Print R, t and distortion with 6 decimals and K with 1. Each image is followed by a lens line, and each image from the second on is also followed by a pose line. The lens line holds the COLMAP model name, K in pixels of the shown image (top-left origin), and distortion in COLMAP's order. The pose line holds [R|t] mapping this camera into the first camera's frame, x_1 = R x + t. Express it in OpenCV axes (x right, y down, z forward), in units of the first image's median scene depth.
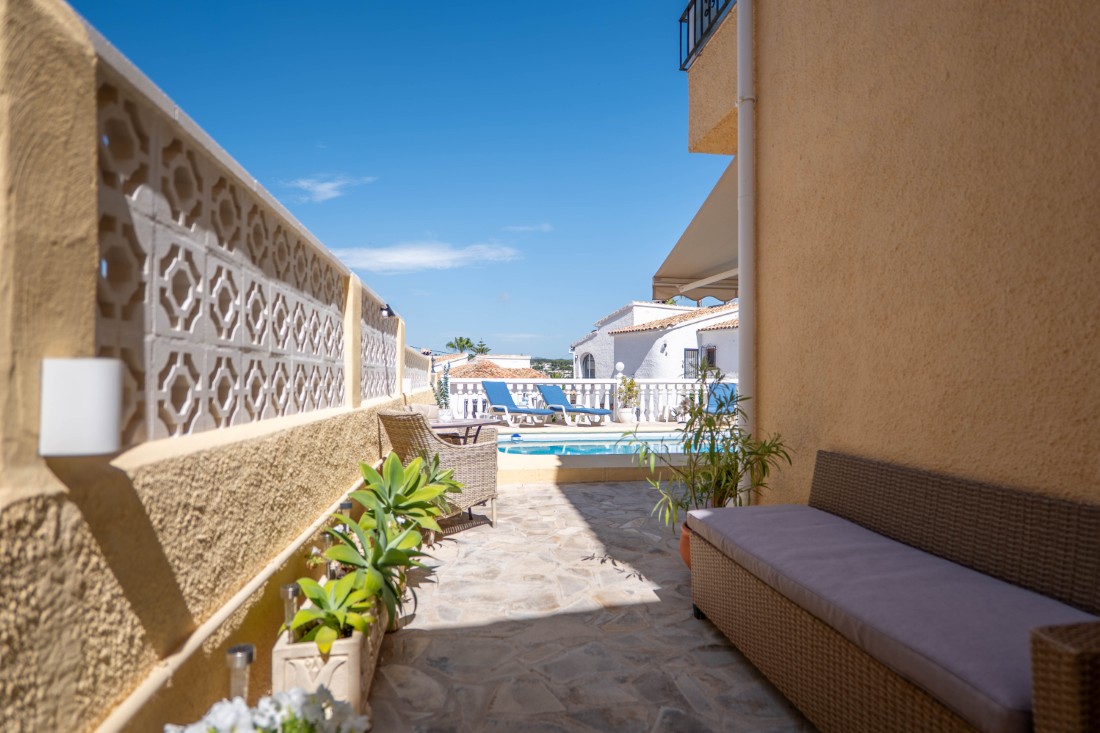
lens RADIAL K [[585.9, 0, 563.1], [0, 585.9, 369.1], [0, 0, 1]] dist [-0.004076, 0.002763]
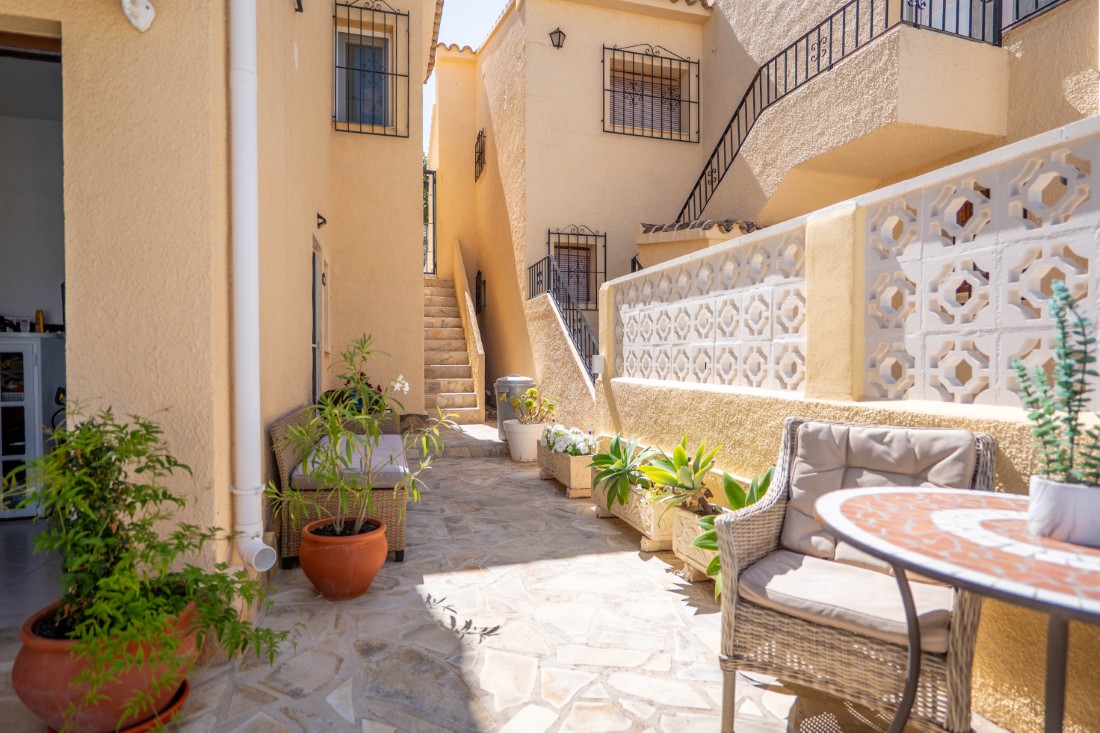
lens RADIAL K [[585.9, 0, 563.1], [0, 585.9, 369.1], [0, 0, 1]] dist [-0.004076, 0.002763]
pose [[-0.990703, -0.001296, -0.136039, 0.057088], [-0.001145, 0.999999, -0.001190, 0.033547], [0.136040, -0.001023, -0.990703, 1.853256]]
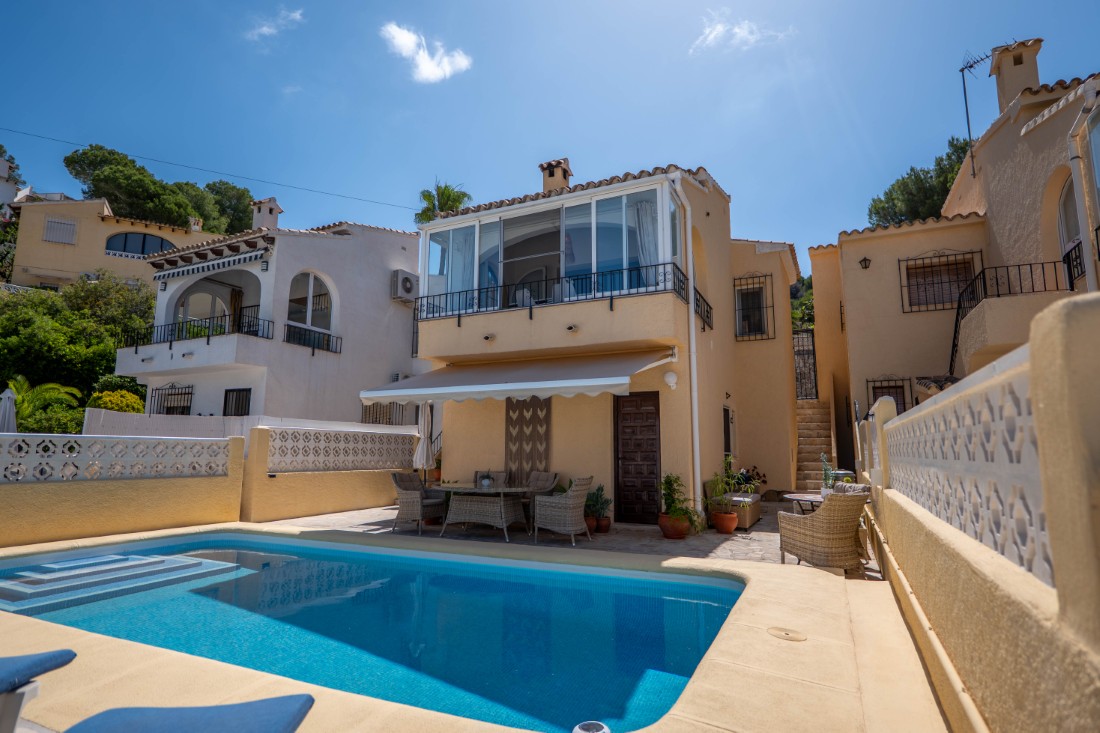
lens RADIAL K [[594.9, 0, 553.9], [0, 594.9, 367.1], [0, 0, 1]] dist [-0.002921, 0.000998]
pose [[-0.824175, 0.075091, 0.561335, -0.786752], [-0.016005, 0.987687, -0.155624, 0.020234], [-0.566109, -0.137245, -0.812825, 4.001511]]
